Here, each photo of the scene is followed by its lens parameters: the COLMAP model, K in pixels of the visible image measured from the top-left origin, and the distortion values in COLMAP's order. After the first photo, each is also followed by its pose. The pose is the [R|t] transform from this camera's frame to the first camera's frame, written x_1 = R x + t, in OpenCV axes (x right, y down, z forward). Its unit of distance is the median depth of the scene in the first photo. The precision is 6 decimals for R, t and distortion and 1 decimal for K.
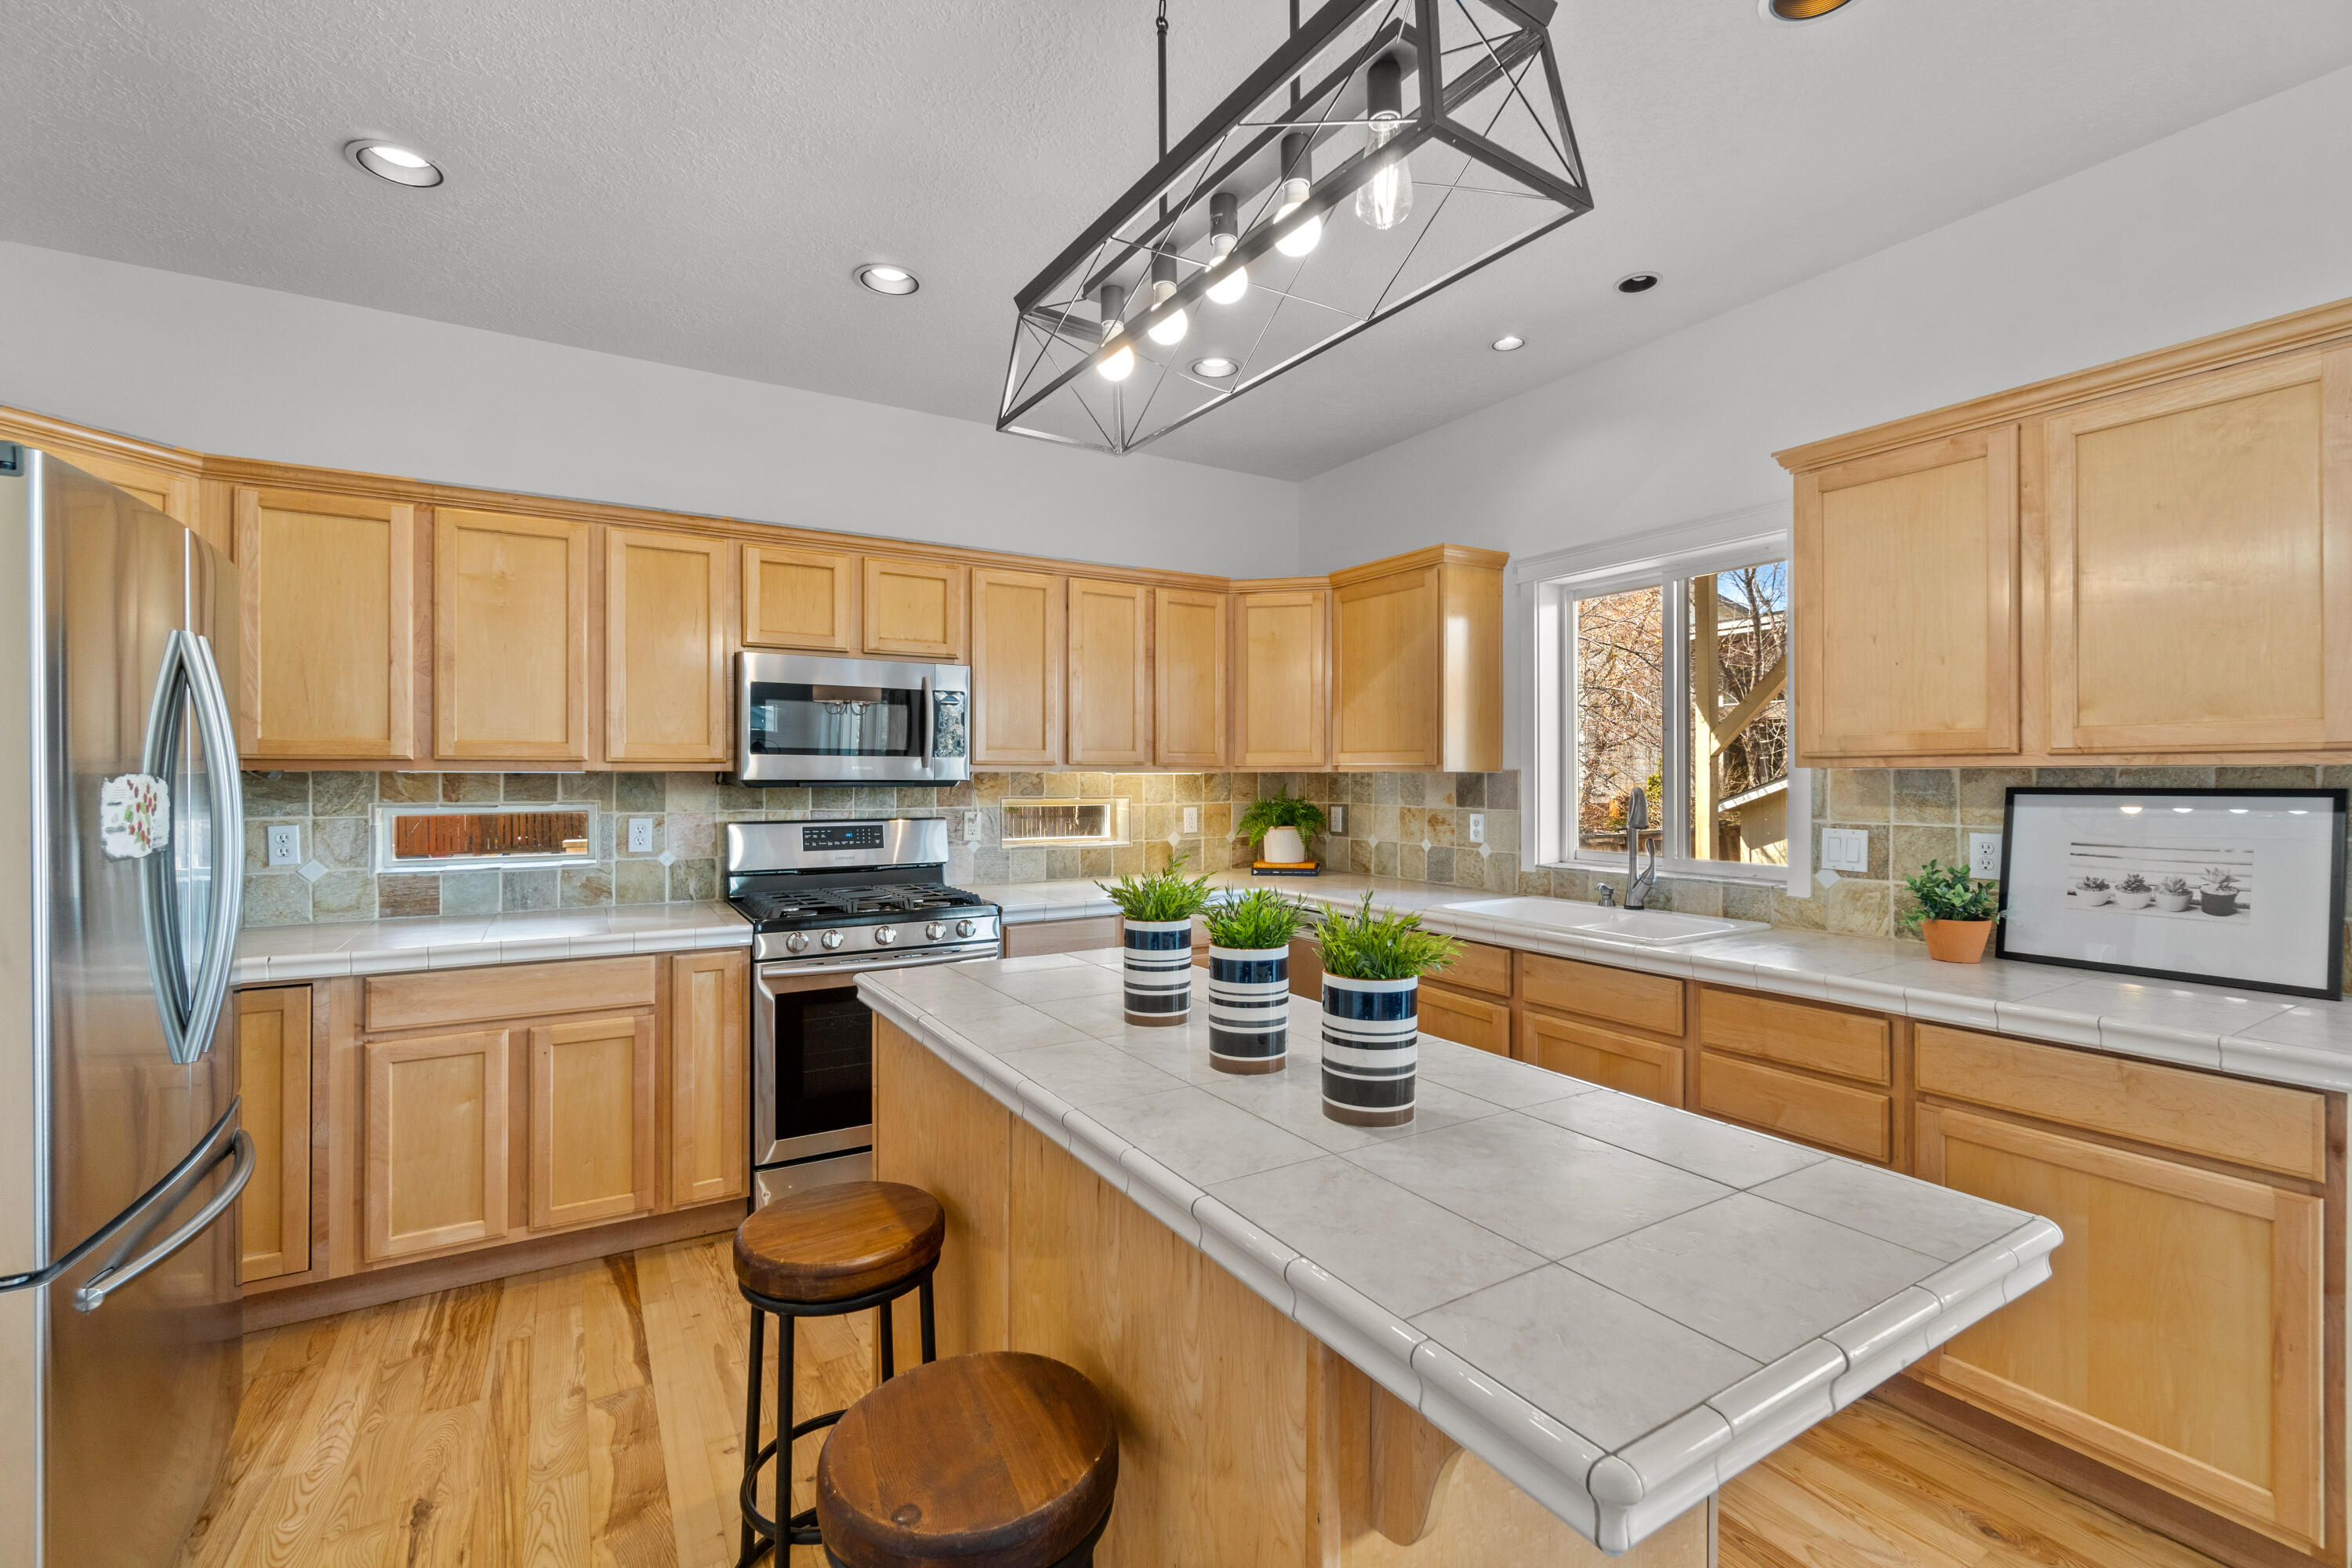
lens RADIAL K [[1006.4, 0, 1182.5], [0, 1006.4, 775.7], [0, 0, 1]] dist [-0.004797, 0.000442]
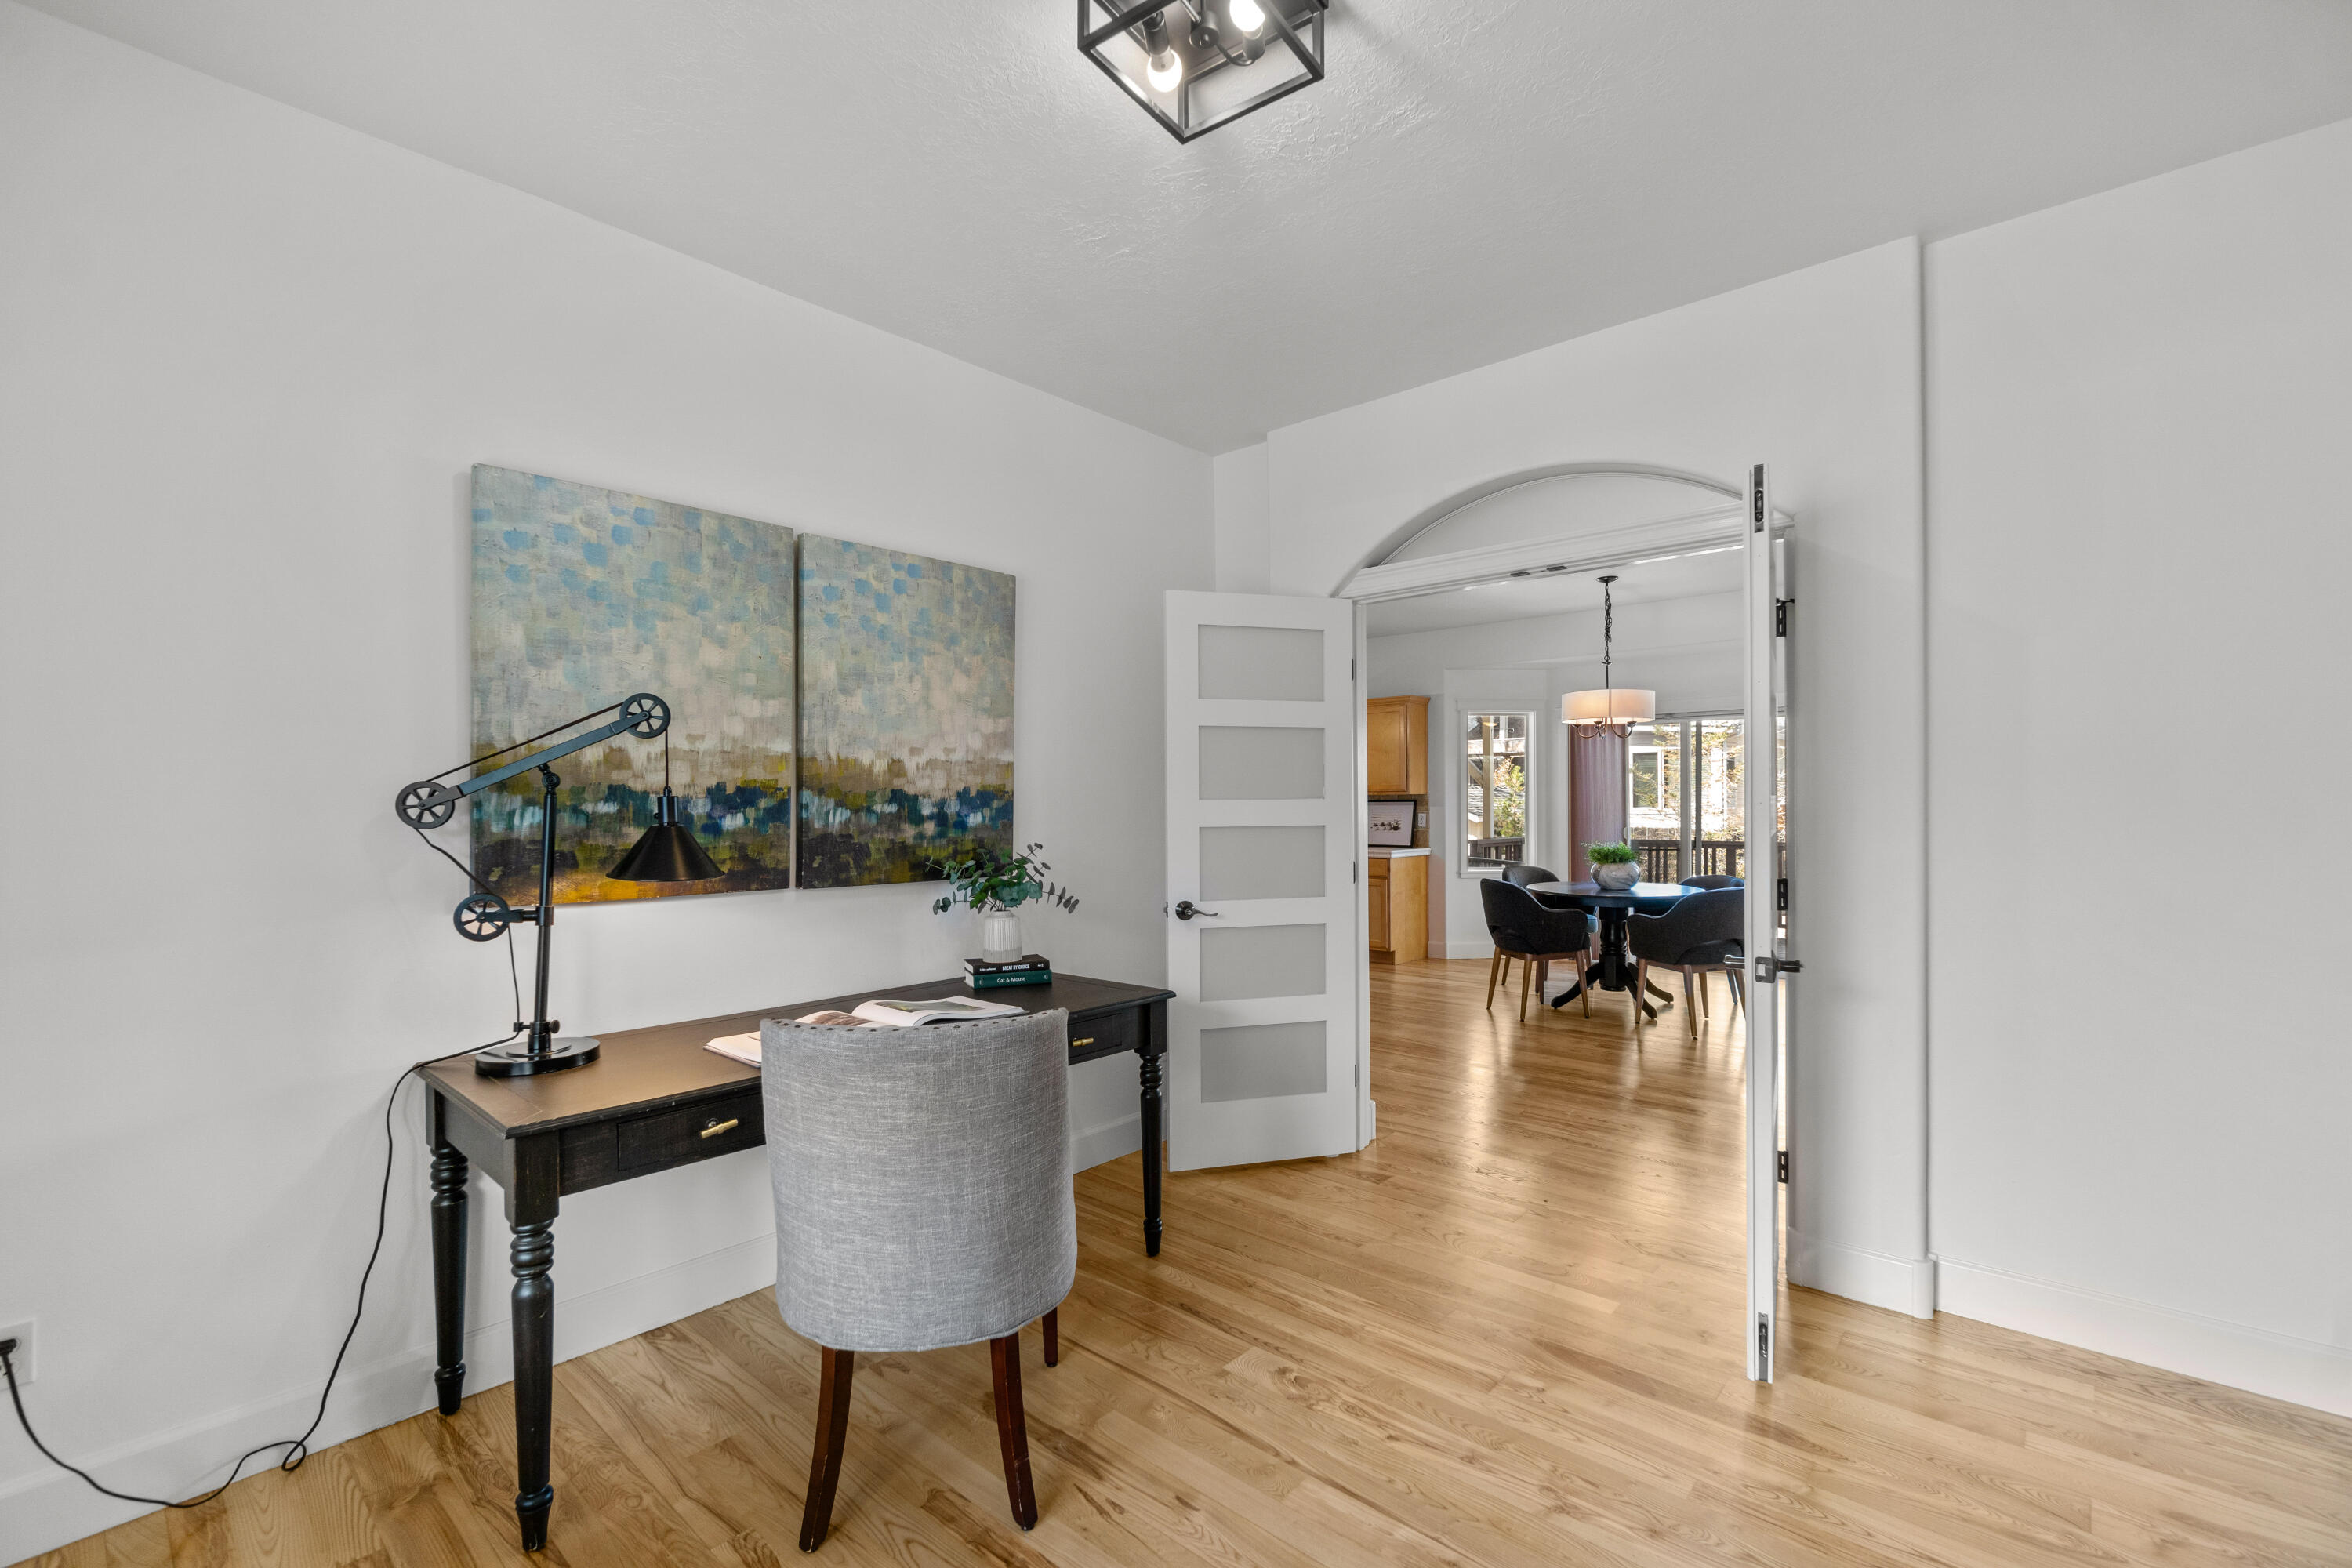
lens RADIAL K [[1020.3, 0, 1192.5], [0, 1020.3, 802.4], [0, 0, 1]] dist [-0.005734, 0.000032]
pose [[0.954791, -0.004237, 0.297246, -0.619341], [0.003064, 0.999986, 0.004409, 0.000945], [-0.297261, -0.003299, 0.954791, -1.685518]]
